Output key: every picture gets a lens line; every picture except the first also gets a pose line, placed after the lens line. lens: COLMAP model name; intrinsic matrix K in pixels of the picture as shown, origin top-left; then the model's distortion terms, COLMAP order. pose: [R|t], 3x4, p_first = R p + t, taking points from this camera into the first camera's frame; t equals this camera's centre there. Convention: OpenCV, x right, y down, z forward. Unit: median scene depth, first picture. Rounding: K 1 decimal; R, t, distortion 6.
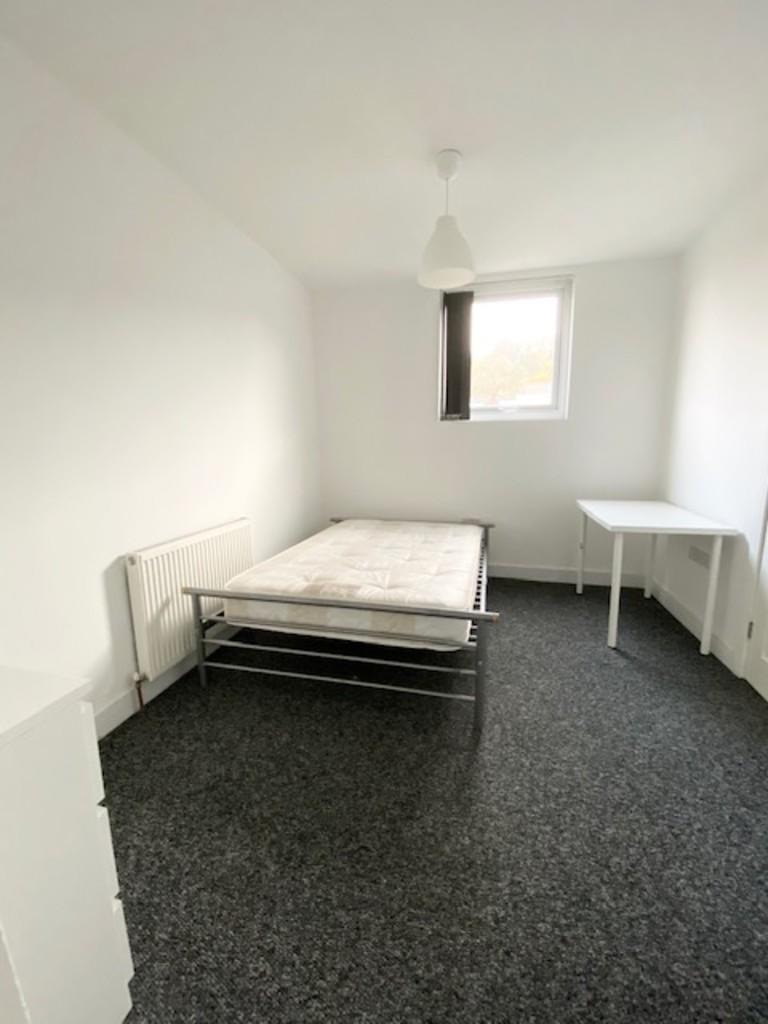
lens RADIAL K [[427.1, 0, 380.2], [0, 427.1, 514.2], [0, 0, 1]] dist [-0.000747, -0.012534]
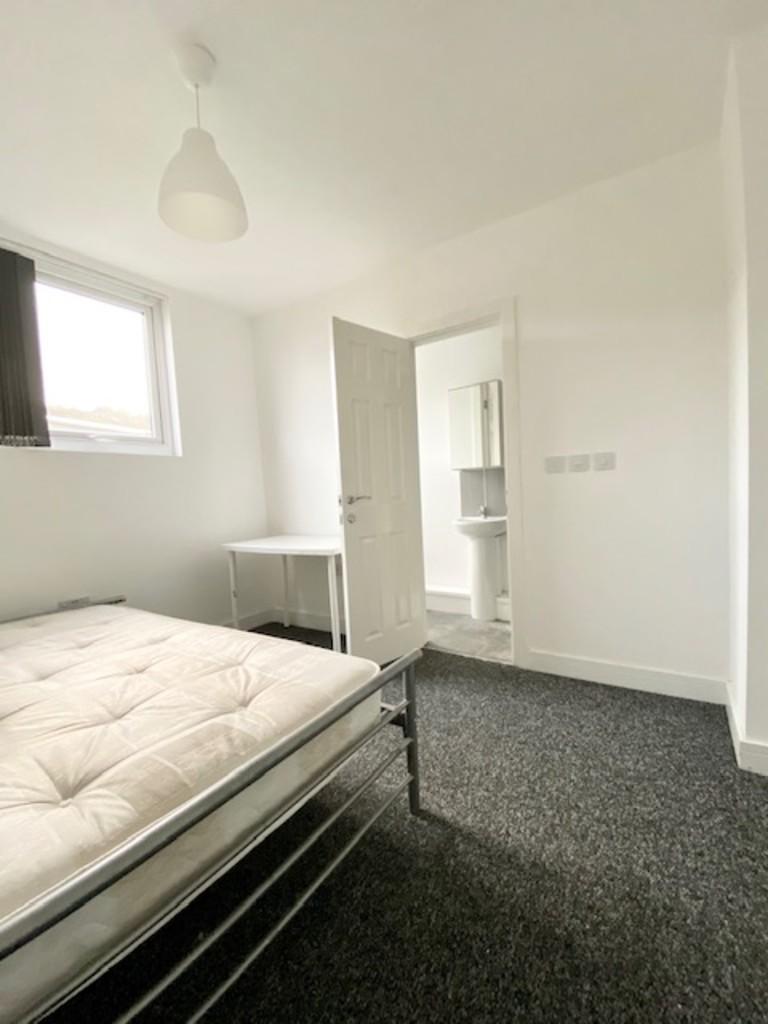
lens RADIAL K [[427.1, 0, 380.2], [0, 427.1, 514.2], [0, 0, 1]] dist [-0.000747, -0.012534]
pose [[0.330402, -0.058315, 0.942037, -0.423976], [0.202487, 0.979230, -0.010401, -0.025371], [-0.921864, 0.194187, 0.335347, 0.606324]]
